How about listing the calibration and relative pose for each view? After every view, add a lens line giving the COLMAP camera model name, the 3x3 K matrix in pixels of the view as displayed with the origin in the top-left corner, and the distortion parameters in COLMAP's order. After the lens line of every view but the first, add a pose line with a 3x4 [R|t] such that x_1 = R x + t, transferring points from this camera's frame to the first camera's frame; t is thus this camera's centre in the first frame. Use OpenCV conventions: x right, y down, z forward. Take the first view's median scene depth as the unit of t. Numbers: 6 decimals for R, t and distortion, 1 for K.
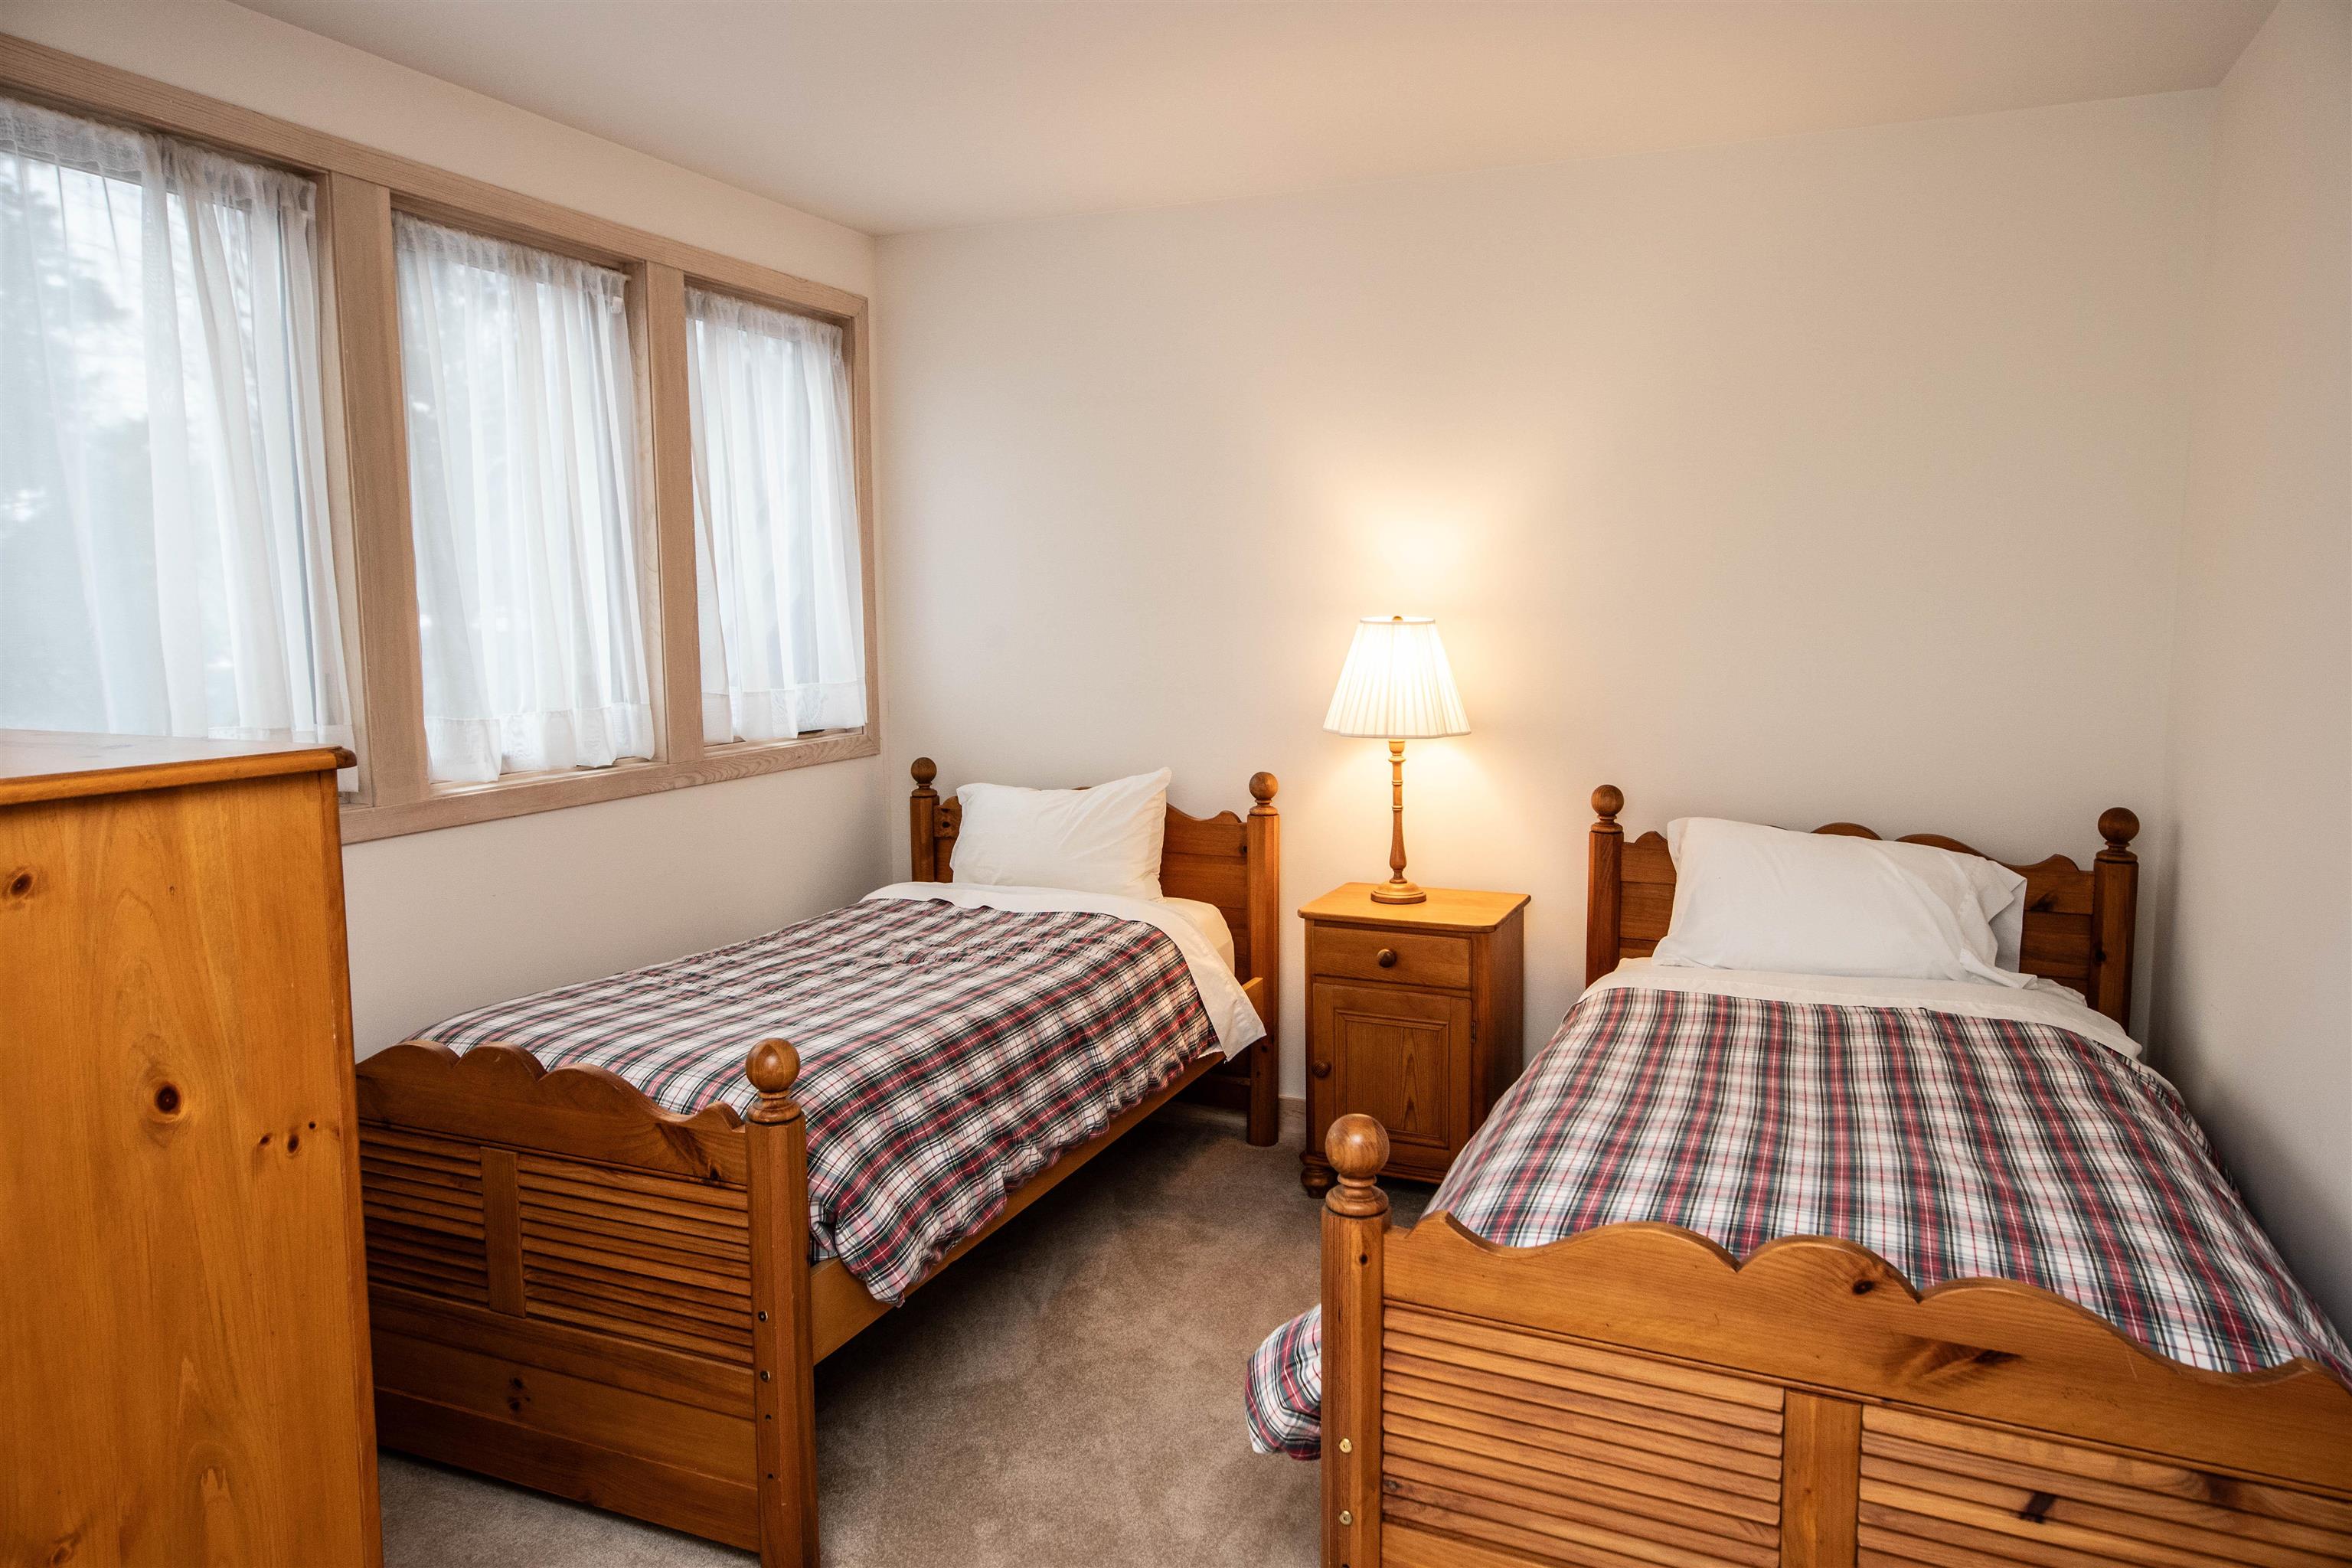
lens RADIAL K [[1530.7, 0, 1186.3], [0, 1530.7, 767.9], [0, 0, 1]] dist [0.016104, -0.001043]
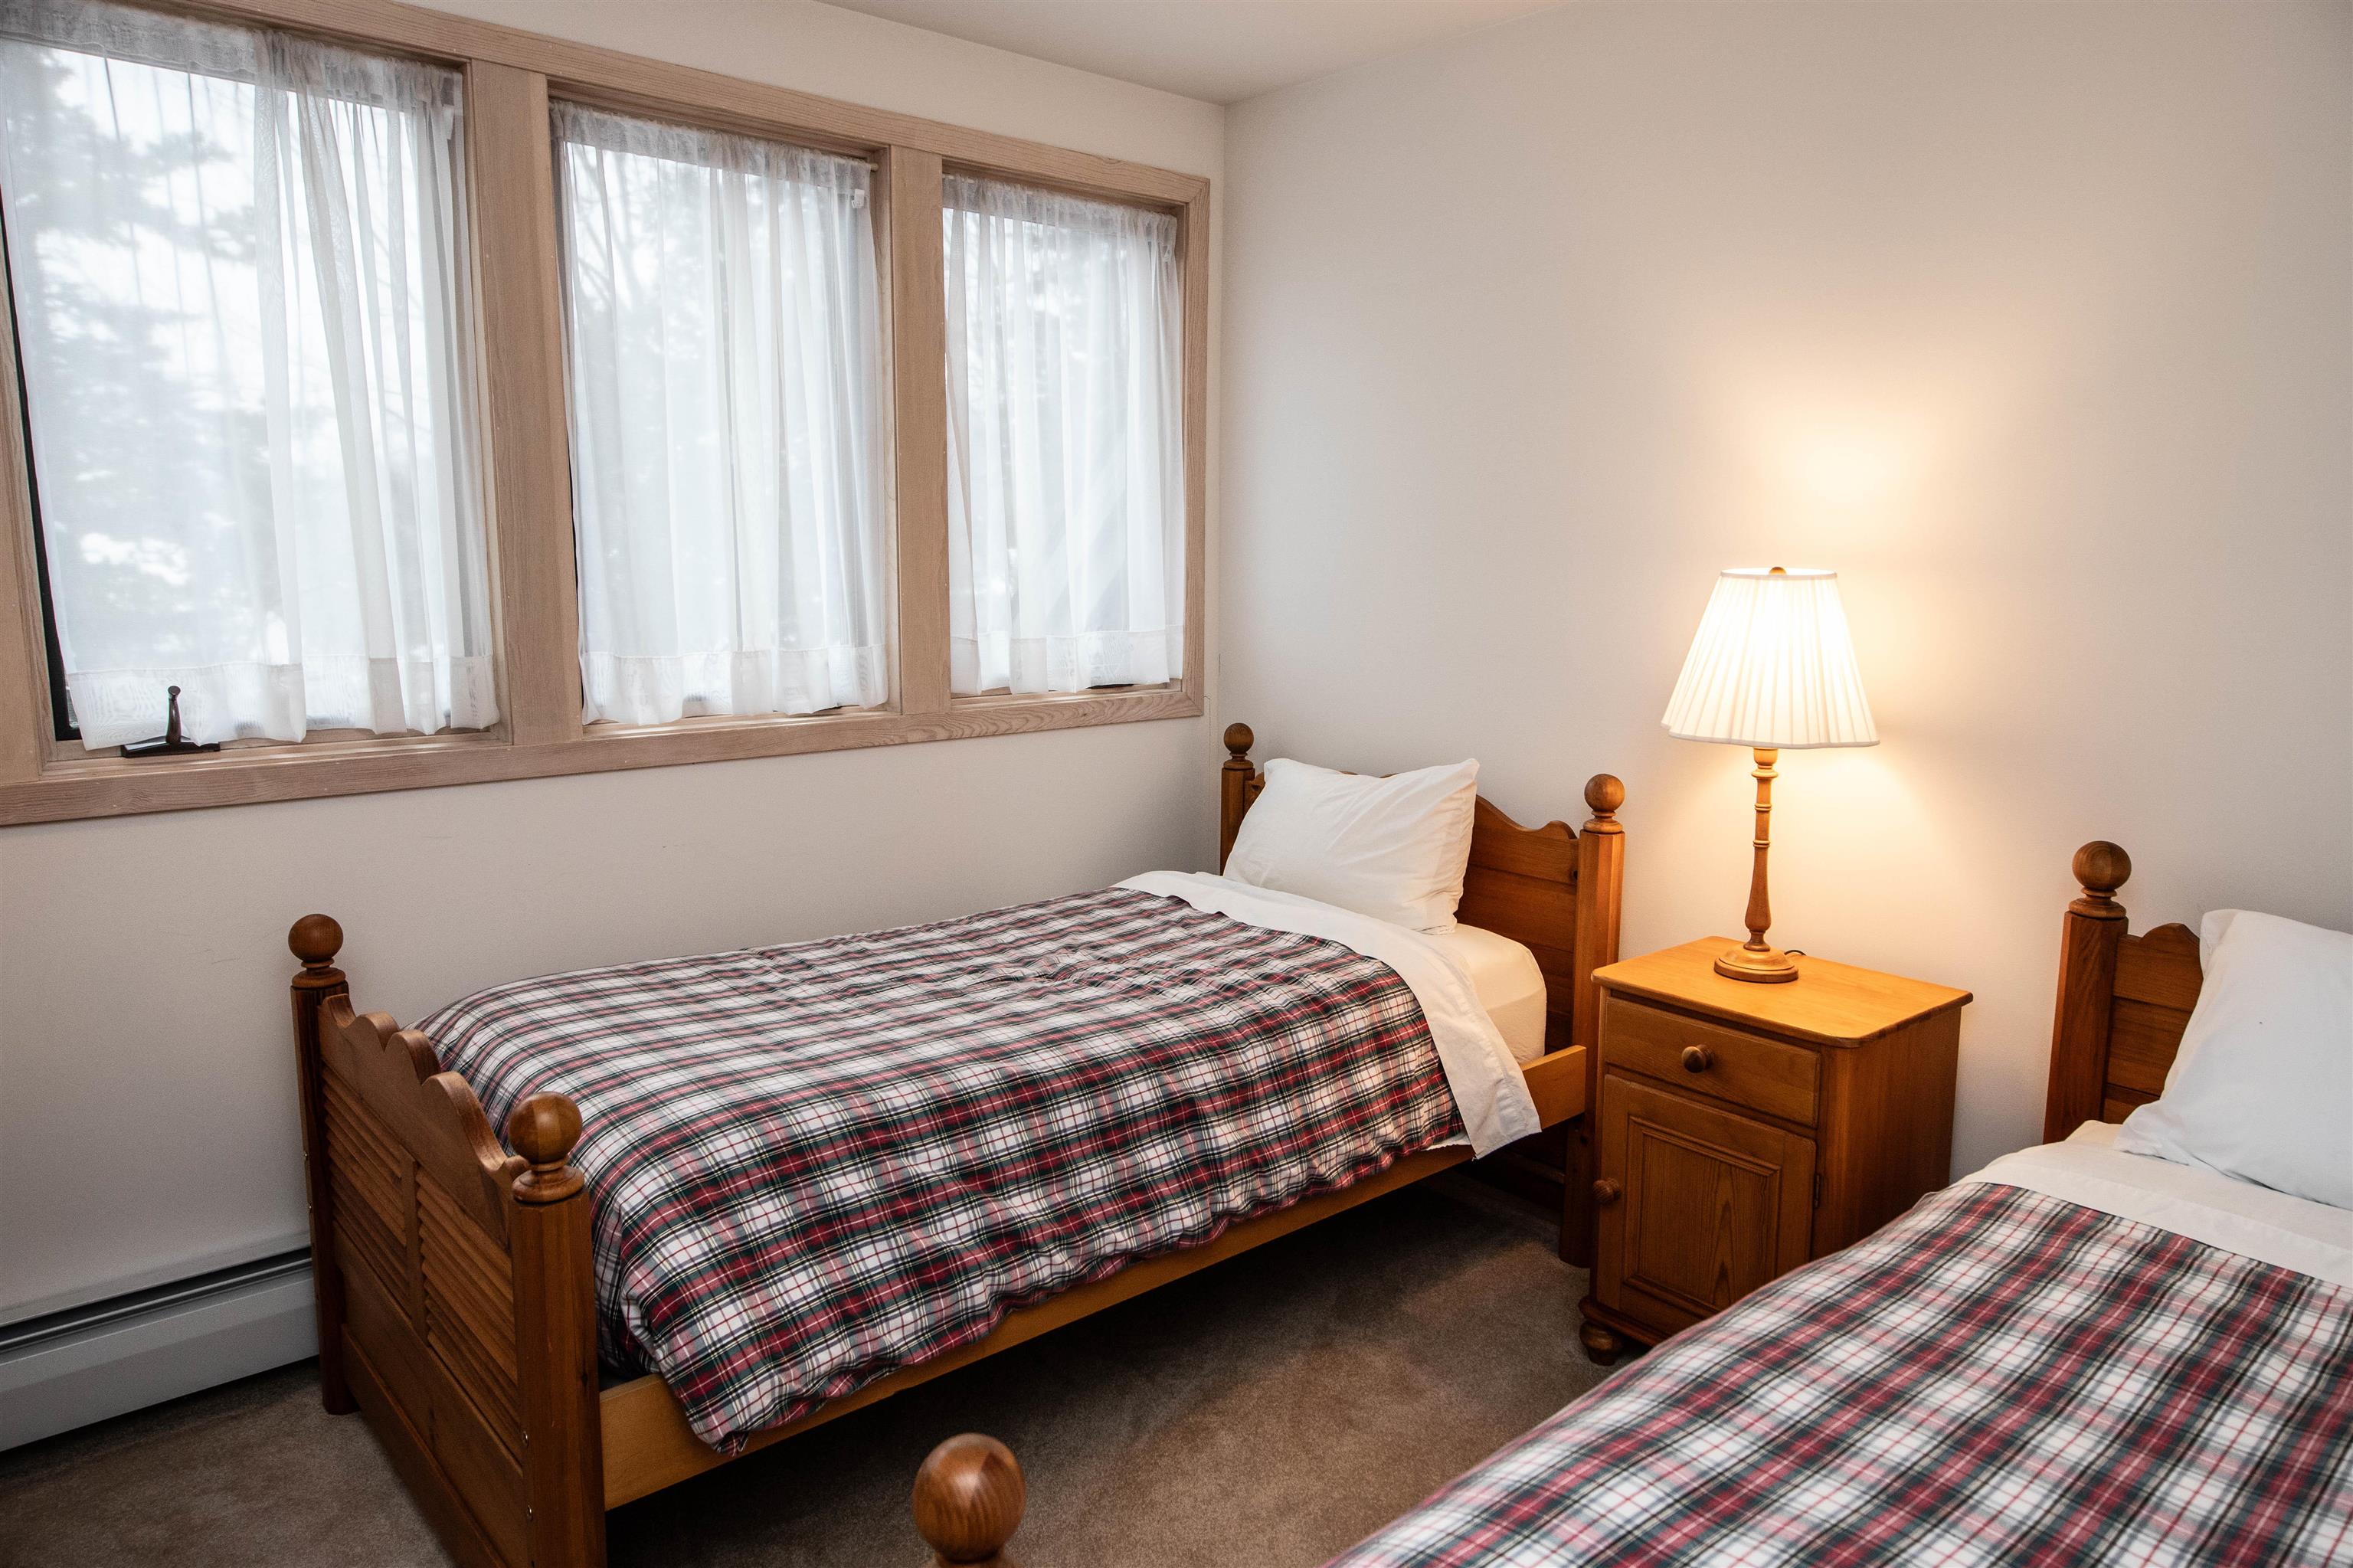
lens RADIAL K [[1531.4, 0, 1186.8], [0, 1531.4, 767.8], [0, 0, 1]] dist [0.016104, -0.001043]
pose [[0.901126, 0.078241, -0.426438, 0.209641], [-0.062739, 0.996761, 0.050305, -0.028605], [0.428993, -0.018577, 0.903117, 0.272456]]
